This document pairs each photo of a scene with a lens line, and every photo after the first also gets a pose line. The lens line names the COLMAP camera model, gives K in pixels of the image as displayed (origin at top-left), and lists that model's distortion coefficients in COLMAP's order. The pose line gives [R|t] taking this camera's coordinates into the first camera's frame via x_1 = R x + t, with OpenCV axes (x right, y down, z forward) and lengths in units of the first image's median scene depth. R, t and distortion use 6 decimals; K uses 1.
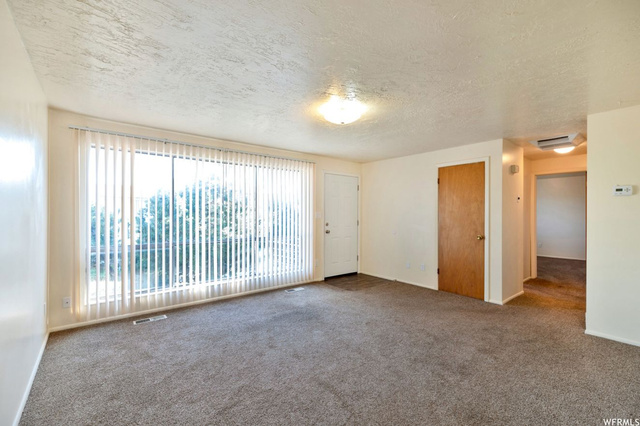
lens RADIAL K [[278.6, 0, 320.8], [0, 278.6, 212.1], [0, 0, 1]] dist [0.002273, 0.000411]
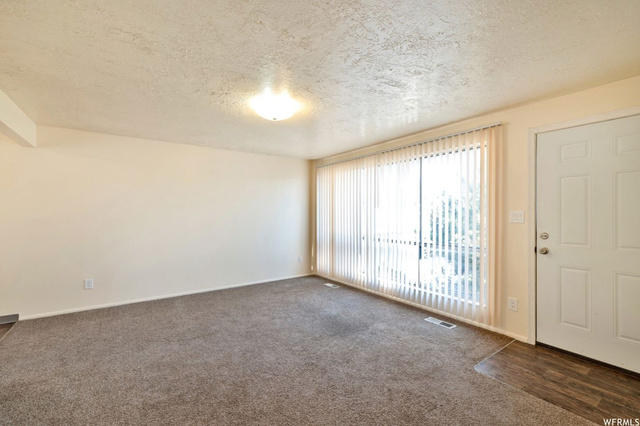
lens RADIAL K [[278.6, 0, 320.8], [0, 278.6, 212.1], [0, 0, 1]] dist [0.002273, 0.000411]
pose [[-0.064811, -0.001535, -0.997896, 0.713423], [0.009306, 0.999954, -0.002142, -0.001558], [0.997854, -0.009425, -0.064794, 0.844902]]
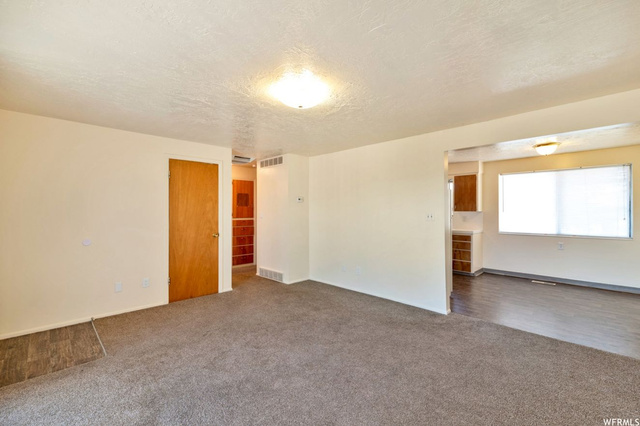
lens RADIAL K [[278.6, 0, 320.8], [0, 278.6, 212.1], [0, 0, 1]] dist [0.002273, 0.000411]
pose [[-0.092607, -0.008850, 0.995663, -0.526268], [-0.006928, 0.999942, 0.008244, -0.007646], [-0.995679, -0.006135, -0.092662, 0.703322]]
